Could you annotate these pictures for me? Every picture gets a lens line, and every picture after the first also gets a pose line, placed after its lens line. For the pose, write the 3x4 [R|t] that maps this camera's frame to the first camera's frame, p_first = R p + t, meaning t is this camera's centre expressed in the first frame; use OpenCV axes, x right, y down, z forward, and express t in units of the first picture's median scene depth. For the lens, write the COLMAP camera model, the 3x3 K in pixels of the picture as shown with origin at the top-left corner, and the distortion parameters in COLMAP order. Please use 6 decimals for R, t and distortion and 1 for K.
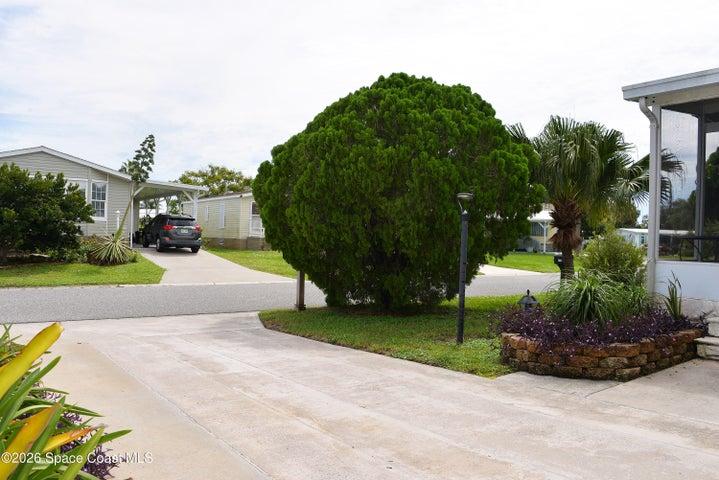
lens RADIAL K [[581.6, 0, 358.6], [0, 581.6, 260.8], [0, 0, 1]] dist [-0.156583, 0.084551]
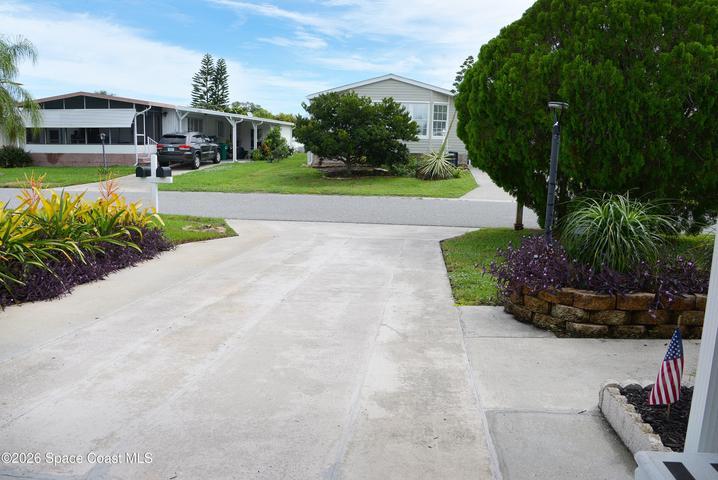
lens RADIAL K [[580.8, 0, 358.1], [0, 580.8, 260.8], [0, 0, 1]] dist [-0.156583, 0.084551]
pose [[0.734203, 0.121804, -0.667914, 0.466276], [-0.028666, 0.988459, 0.148750, 0.000463], [0.678324, -0.090066, 0.729222, 0.143123]]
